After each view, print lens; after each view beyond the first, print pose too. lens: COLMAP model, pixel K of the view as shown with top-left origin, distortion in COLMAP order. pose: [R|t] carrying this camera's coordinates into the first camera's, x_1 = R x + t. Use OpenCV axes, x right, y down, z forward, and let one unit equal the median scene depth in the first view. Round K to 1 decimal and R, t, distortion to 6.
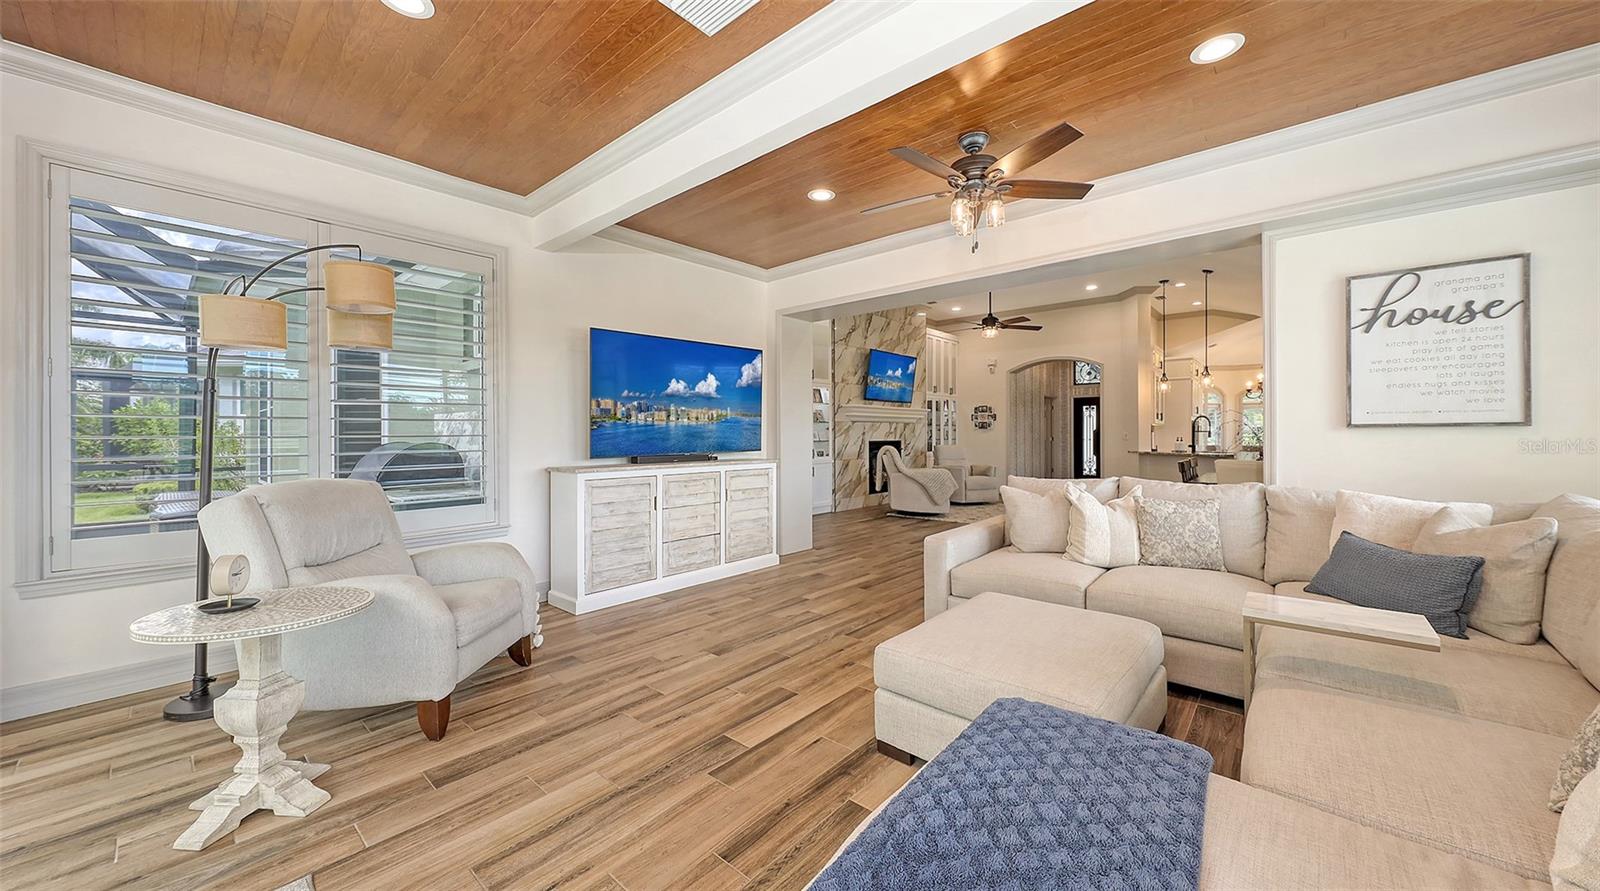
lens RADIAL K [[555.8, 0, 803.6], [0, 555.8, 435.1], [0, 0, 1]] dist [-0.000654, -0.000457]
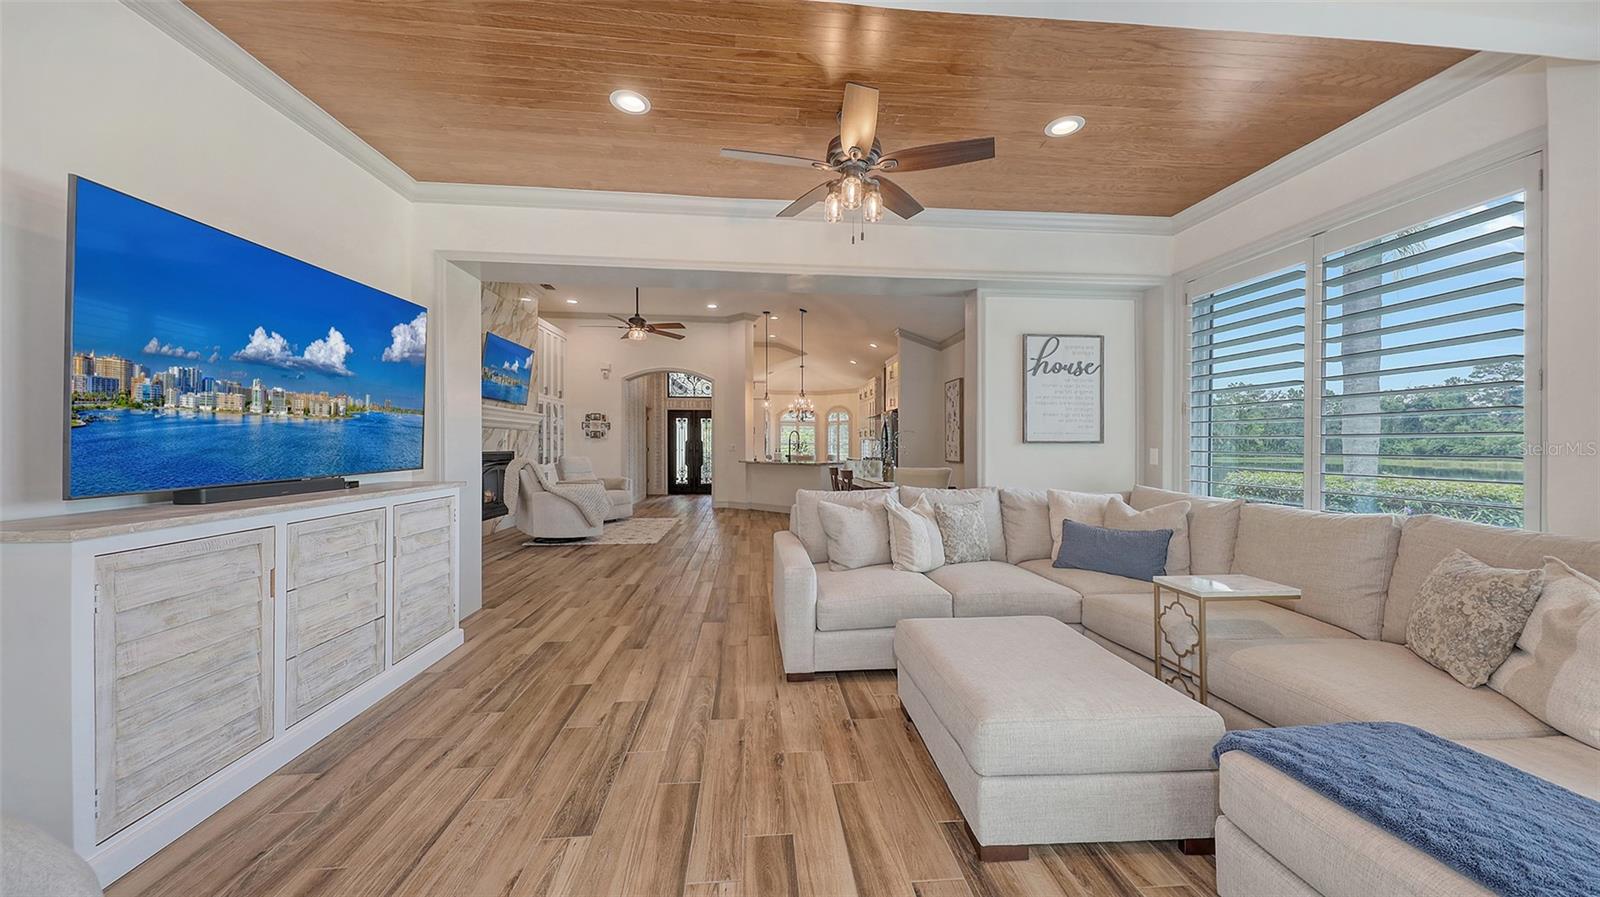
lens RADIAL K [[560.0, 0, 795.6], [0, 560.0, 447.3], [0, 0, 1]] dist [0.009703, -0.000111]
pose [[0.692849, 0.005172, 0.721065, -0.296270], [-0.008470, 0.999964, 0.000966, 0.000123], [-0.721033, -0.006777, 0.692867, 0.318223]]
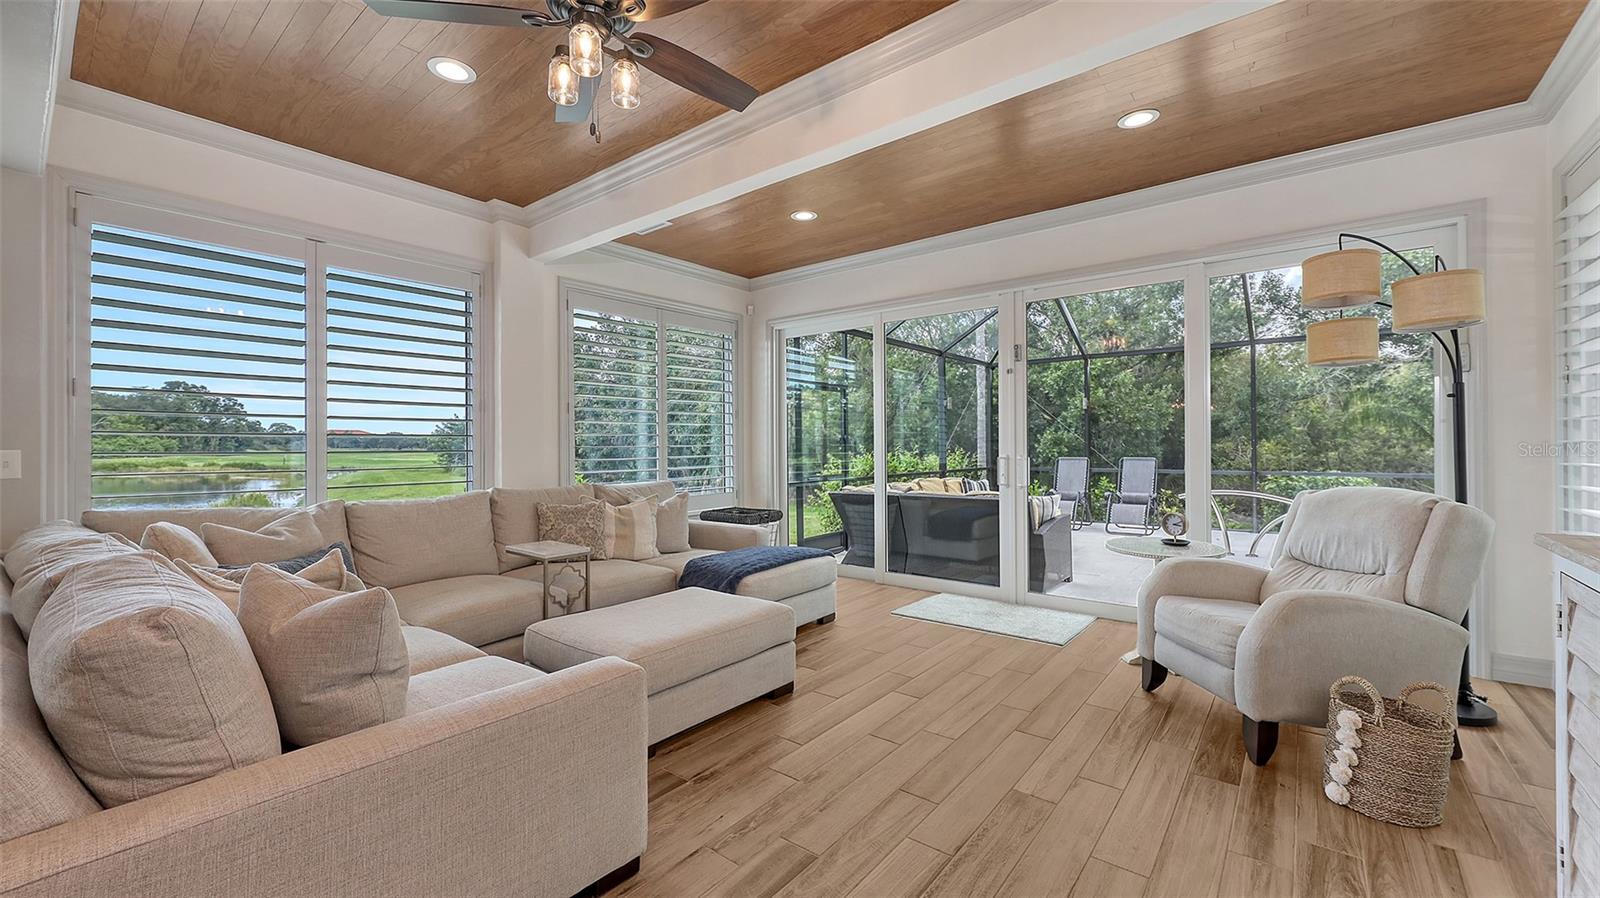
lens RADIAL K [[633.1, 0, 793.5], [0, 633.1, 448.2], [0, 0, 1]] dist [0.000007, -0.000003]
pose [[-0.998947, 0.013853, -0.043729, 0.087895], [0.013770, 0.999903, 0.002194, 0.000163], [0.043755, 0.001589, -0.999041, 1.200133]]
